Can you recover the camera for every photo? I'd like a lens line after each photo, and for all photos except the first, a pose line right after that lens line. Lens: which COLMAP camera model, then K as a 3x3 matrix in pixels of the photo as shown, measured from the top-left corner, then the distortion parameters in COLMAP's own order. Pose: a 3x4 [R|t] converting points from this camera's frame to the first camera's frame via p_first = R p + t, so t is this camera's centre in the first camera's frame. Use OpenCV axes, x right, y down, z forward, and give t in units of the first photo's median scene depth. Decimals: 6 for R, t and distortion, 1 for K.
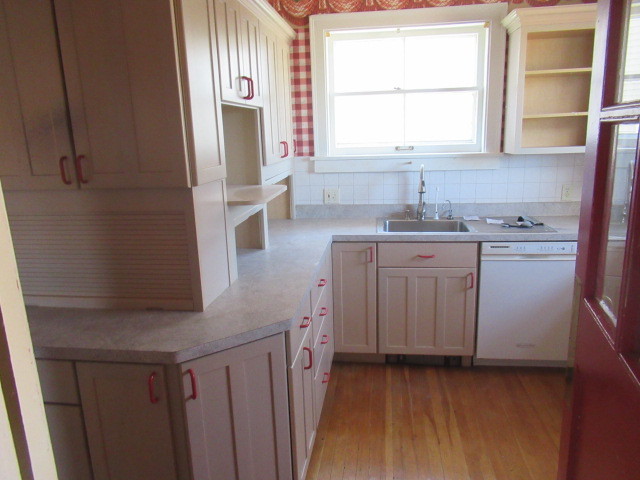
lens RADIAL K [[473.1, 0, 319.5], [0, 473.1, 239.5], [0, 0, 1]] dist [0.004246, -0.012737]
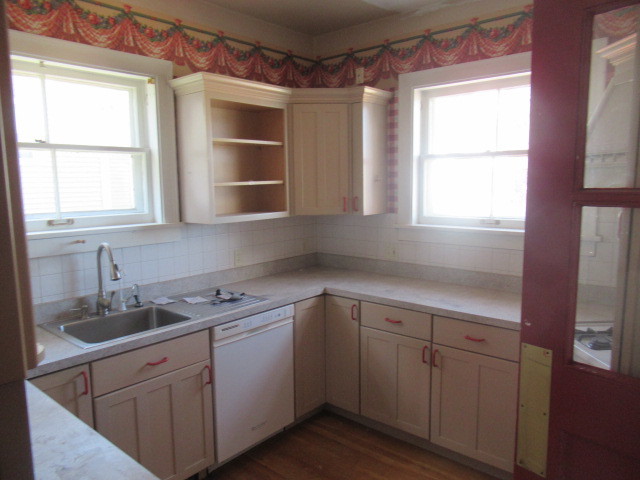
lens RADIAL K [[473.1, 0, 319.1], [0, 473.1, 242.3], [0, 0, 1]] dist [0.004246, -0.012737]
pose [[0.560183, -0.081869, 0.824313, -0.220038], [0.179532, 0.983451, -0.024331, -0.081067], [-0.808680, 0.161620, 0.565611, 0.298645]]
